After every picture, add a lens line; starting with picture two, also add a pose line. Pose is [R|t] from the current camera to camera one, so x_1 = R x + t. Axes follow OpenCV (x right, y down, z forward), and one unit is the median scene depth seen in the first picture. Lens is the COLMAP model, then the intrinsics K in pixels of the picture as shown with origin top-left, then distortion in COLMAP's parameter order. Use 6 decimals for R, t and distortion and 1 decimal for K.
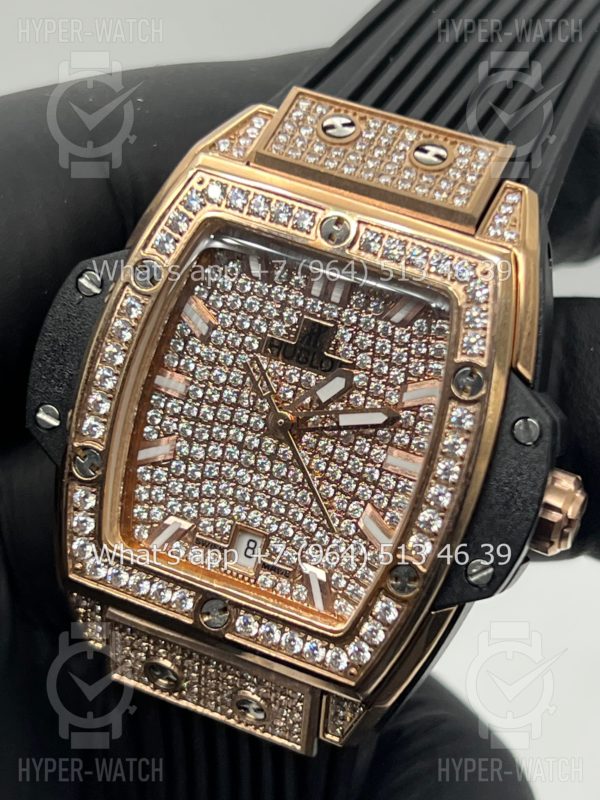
lens RADIAL K [[1908.5, 0, 293.3], [0, 1908.5, 414.1], [0, 0, 1]] dist [0.184438, 0.000000]
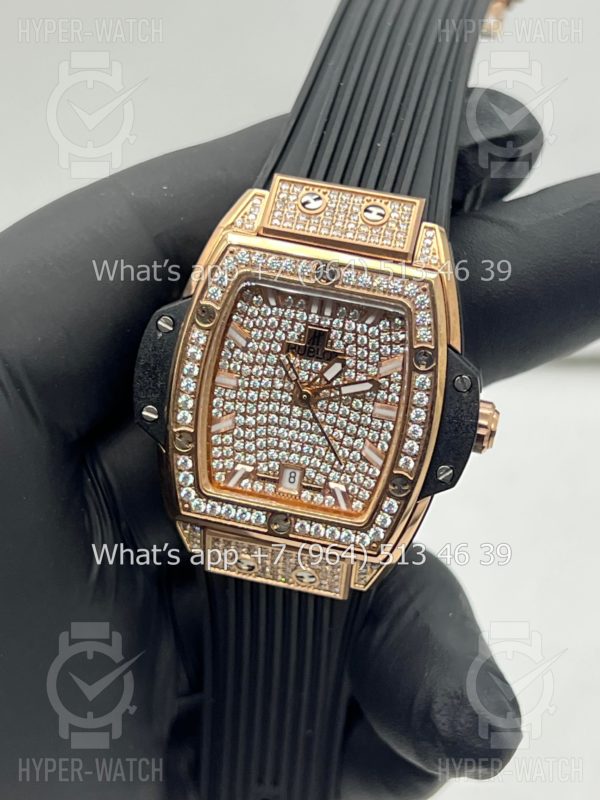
lens RADIAL K [[1908.5, 0, 301.1], [0, 1908.5, 394.6], [0, 0, 1]] dist [0.184438, 0.000000]
pose [[0.980237, -0.151902, 0.126733, -0.206098], [0.137837, 0.983959, 0.113254, -0.174274], [-0.141904, -0.093548, 0.985450, -0.538181]]
